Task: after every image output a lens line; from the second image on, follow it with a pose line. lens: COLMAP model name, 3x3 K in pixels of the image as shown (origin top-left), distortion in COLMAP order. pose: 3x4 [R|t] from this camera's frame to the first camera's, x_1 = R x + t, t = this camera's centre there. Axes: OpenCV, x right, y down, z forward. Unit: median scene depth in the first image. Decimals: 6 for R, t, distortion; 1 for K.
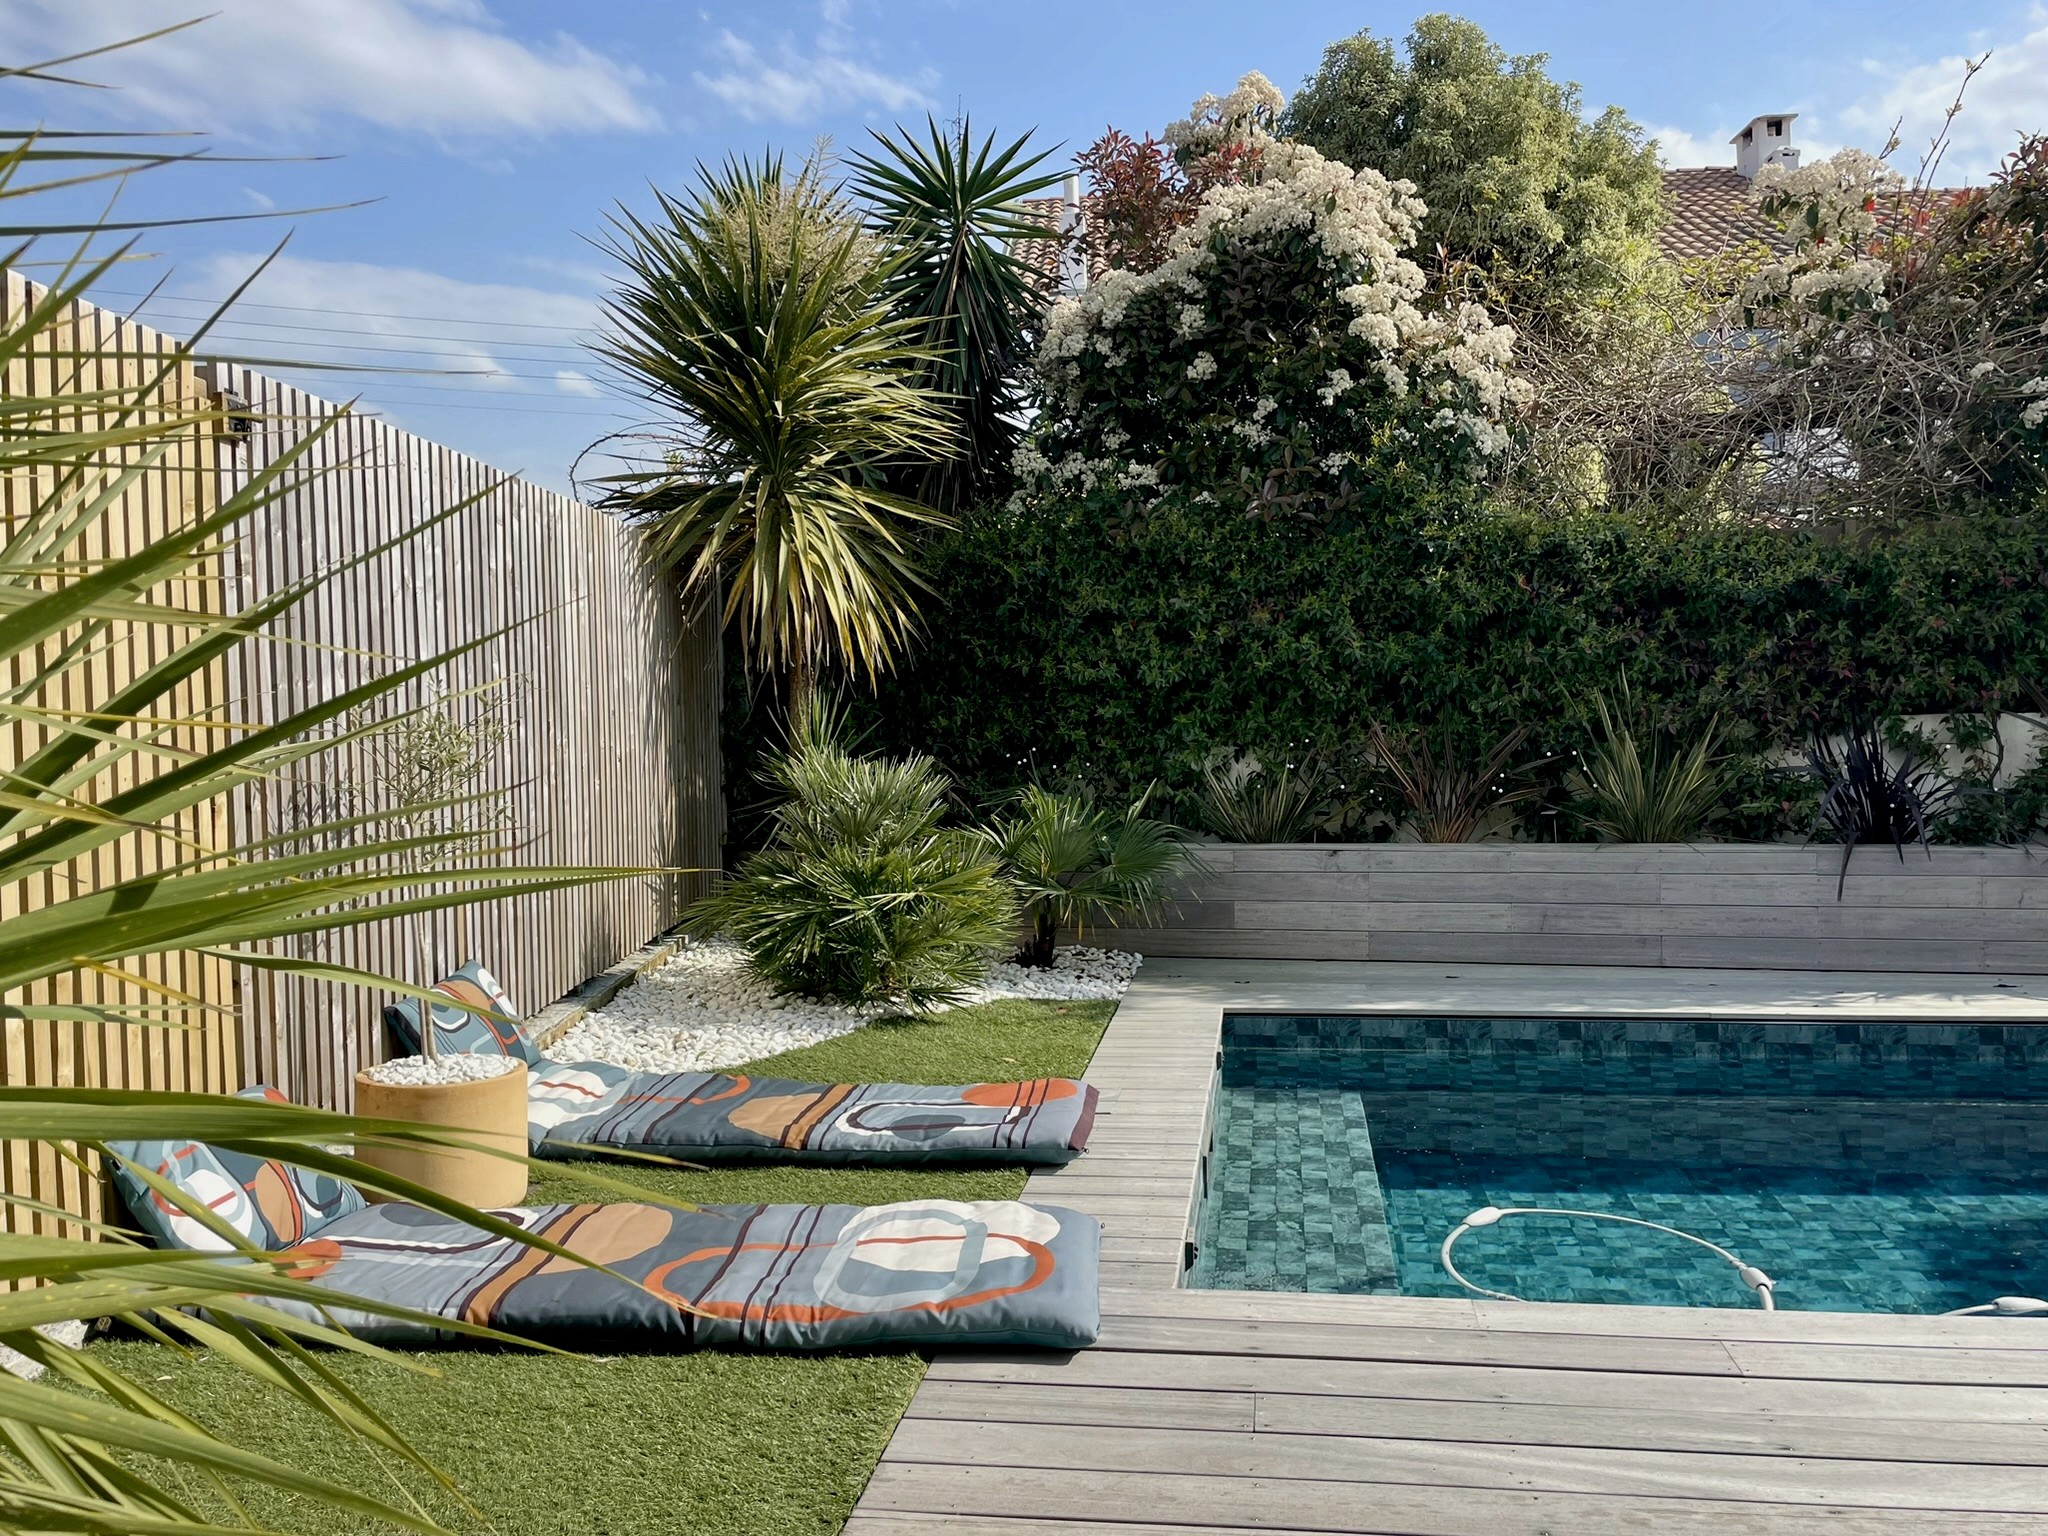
lens RADIAL K [[1508.9, 0, 1026.6], [0, 1508.9, 776.9], [0, 0, 1]] dist [0.096244, -0.123826]
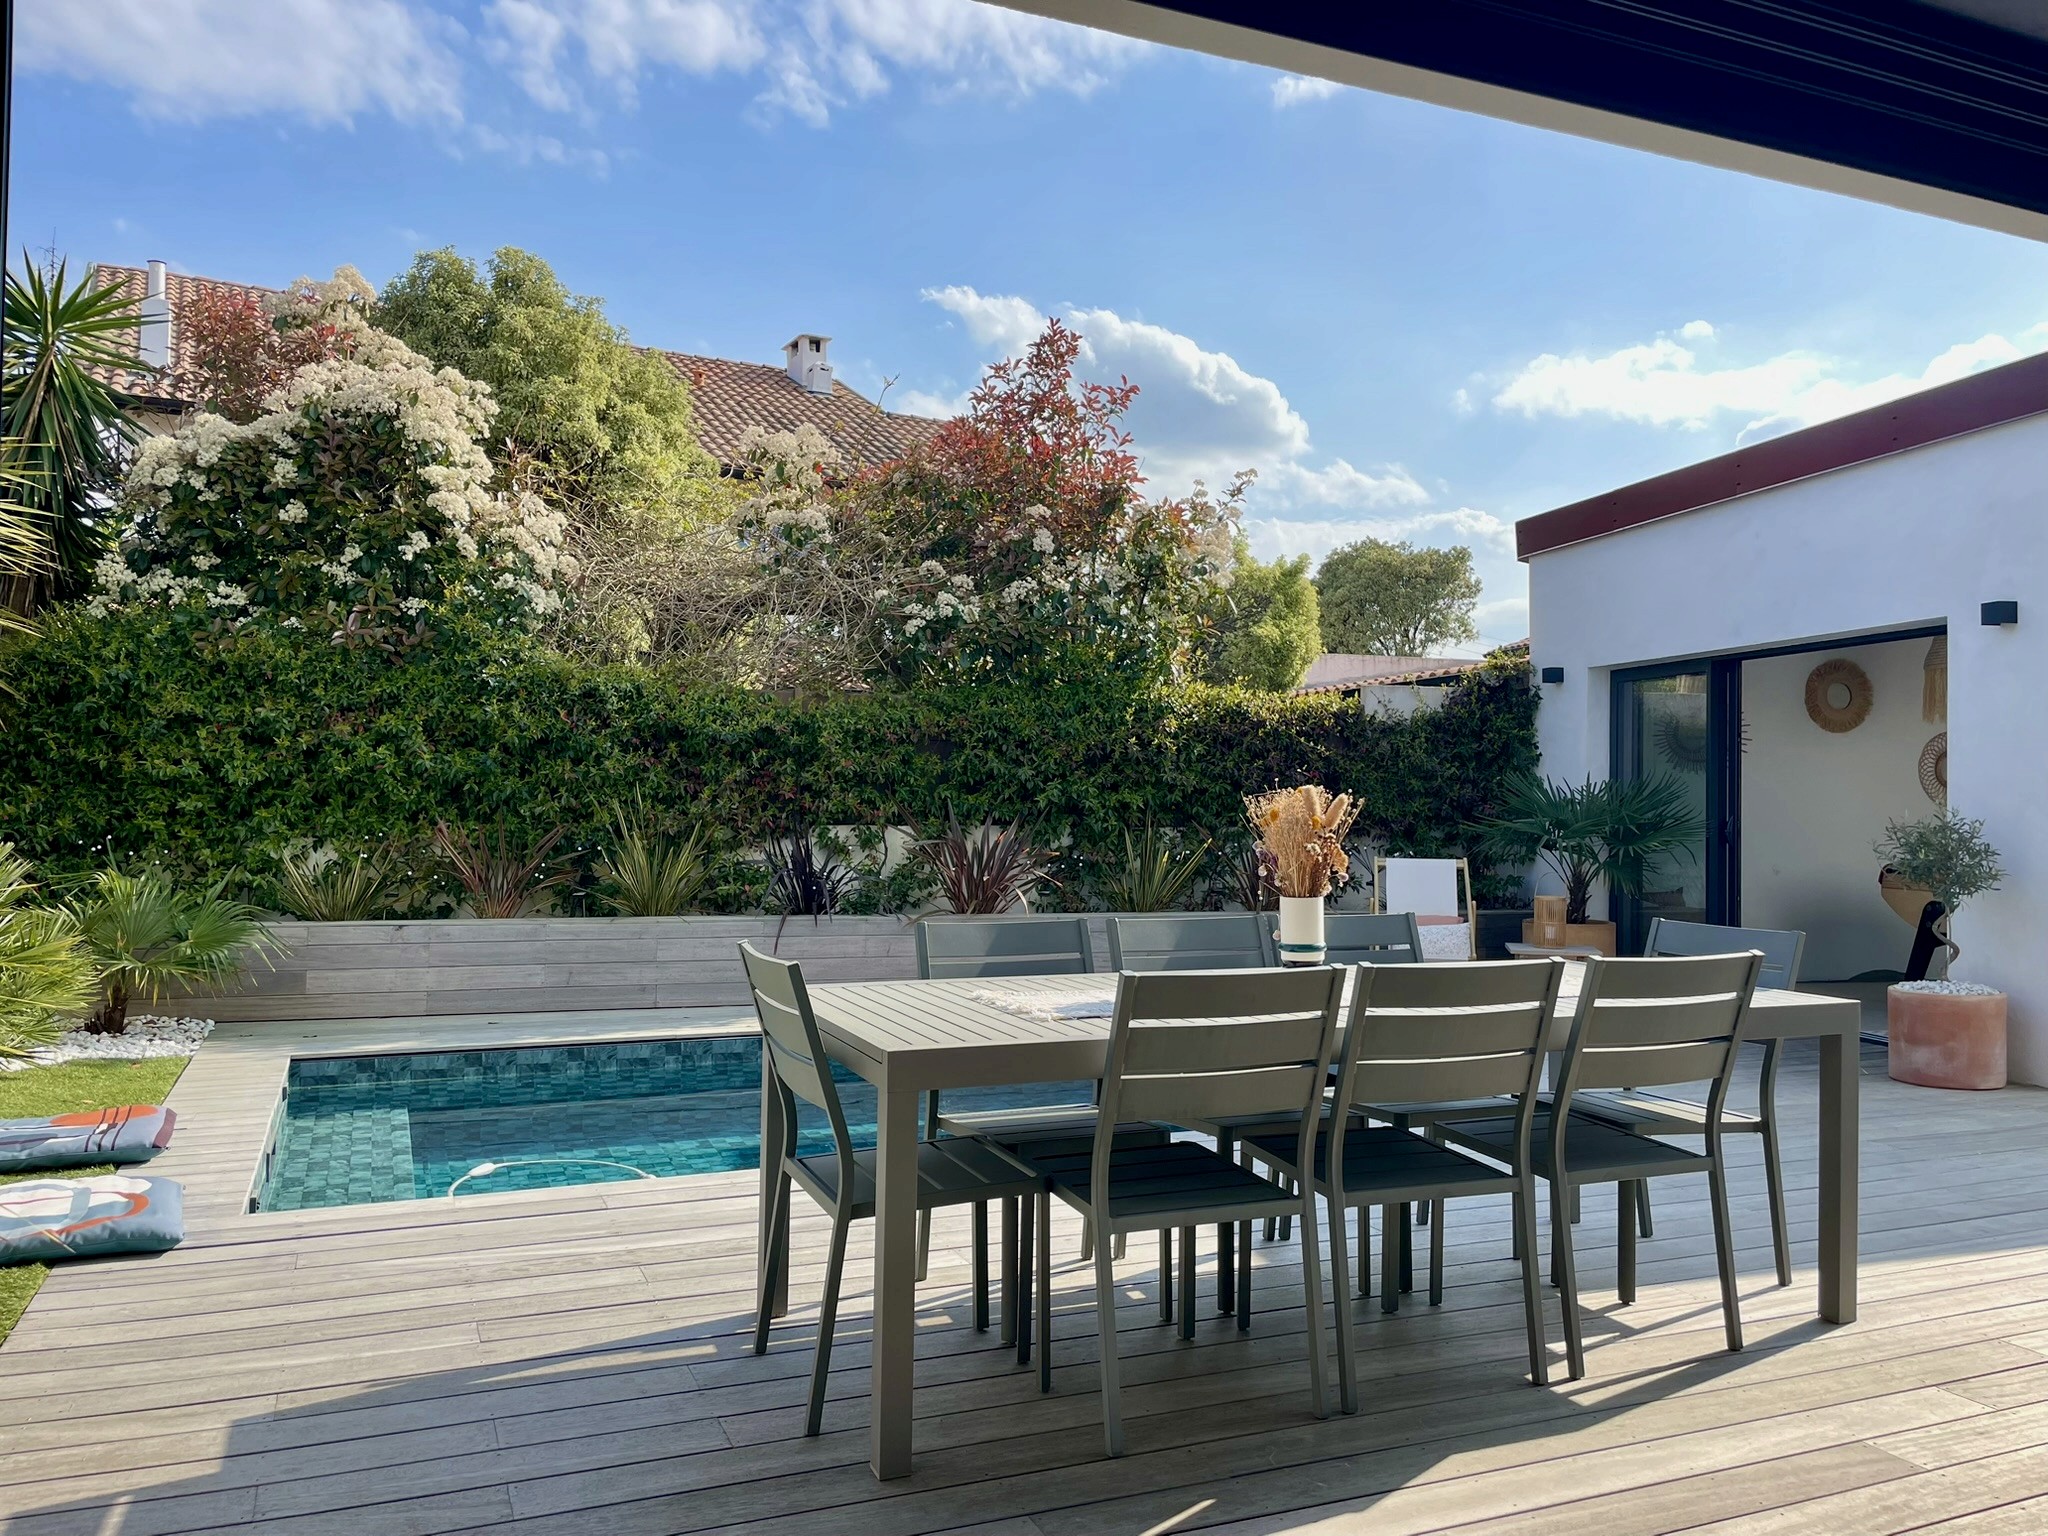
lens RADIAL K [[1508.9, 0, 1026.6], [0, 1508.9, 776.9], [0, 0, 1]] dist [0.096244, -0.123826]
pose [[0.843439, 0.042110, 0.535572, -0.032721], [-0.010091, 0.997989, -0.062577, 0.001184], [-0.537130, 0.047375, 0.842168, -0.291024]]
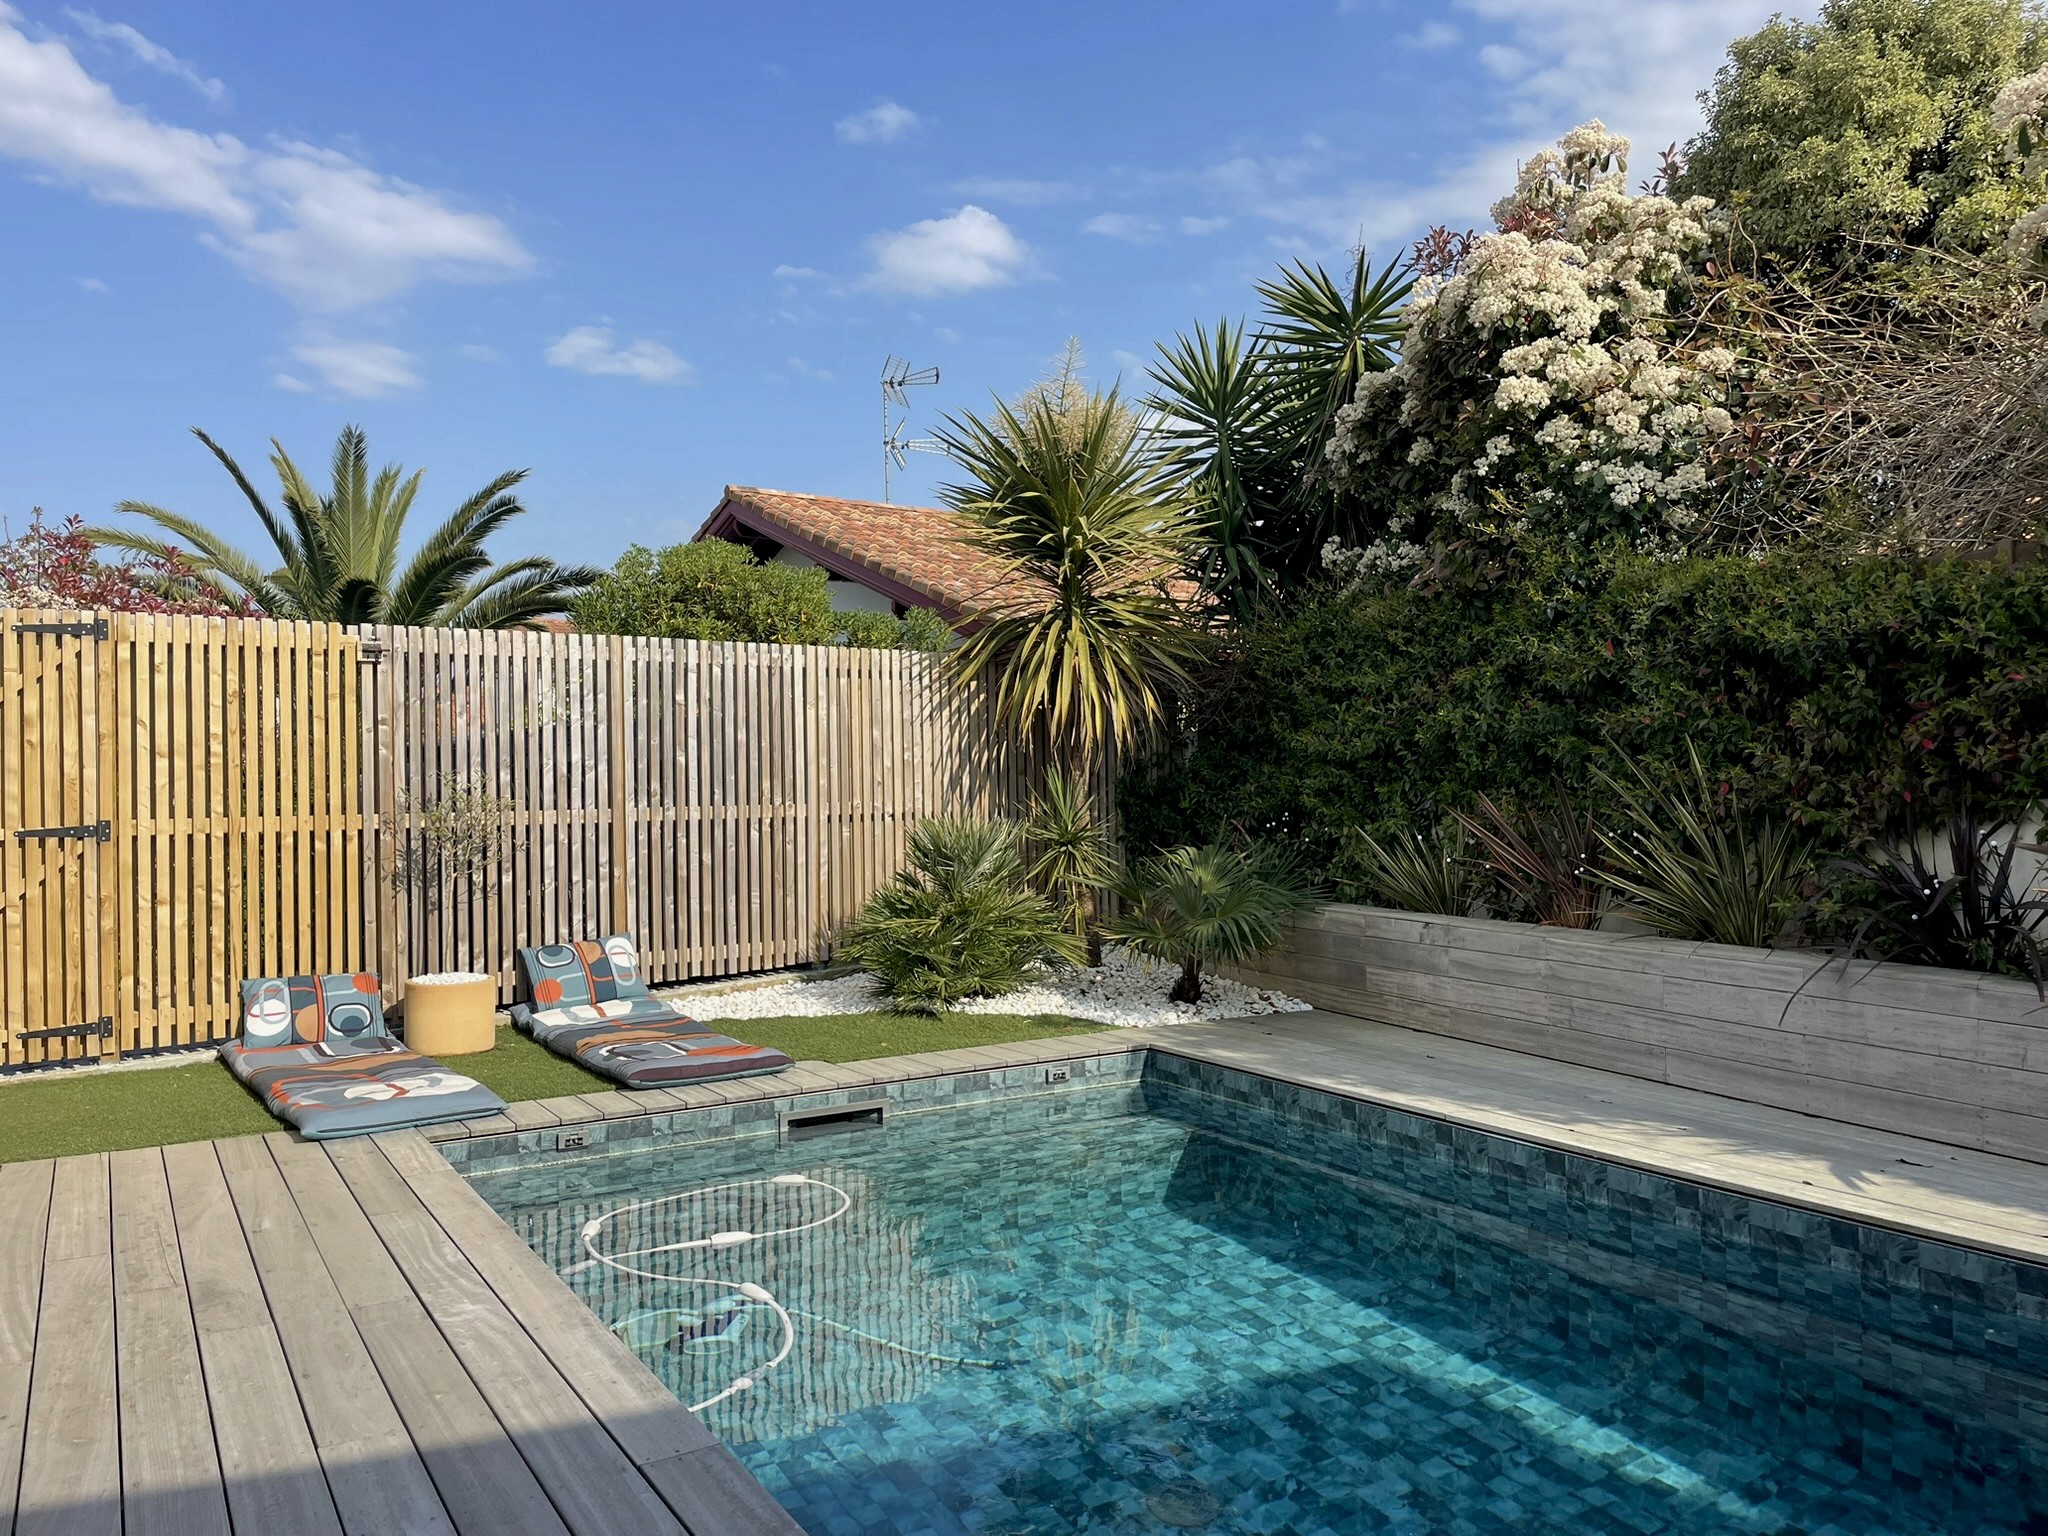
lens RADIAL K [[1597.4, 0, 1177.4], [0, 1597.4, 764.9], [0, 0, 1]] dist [0.000807, -0.150332]
pose [[0.629782, 0.002792, -0.776767, 0.879807], [-0.025396, 0.999533, -0.016997, -0.032302], [0.776356, 0.030431, 0.629559, 0.195016]]
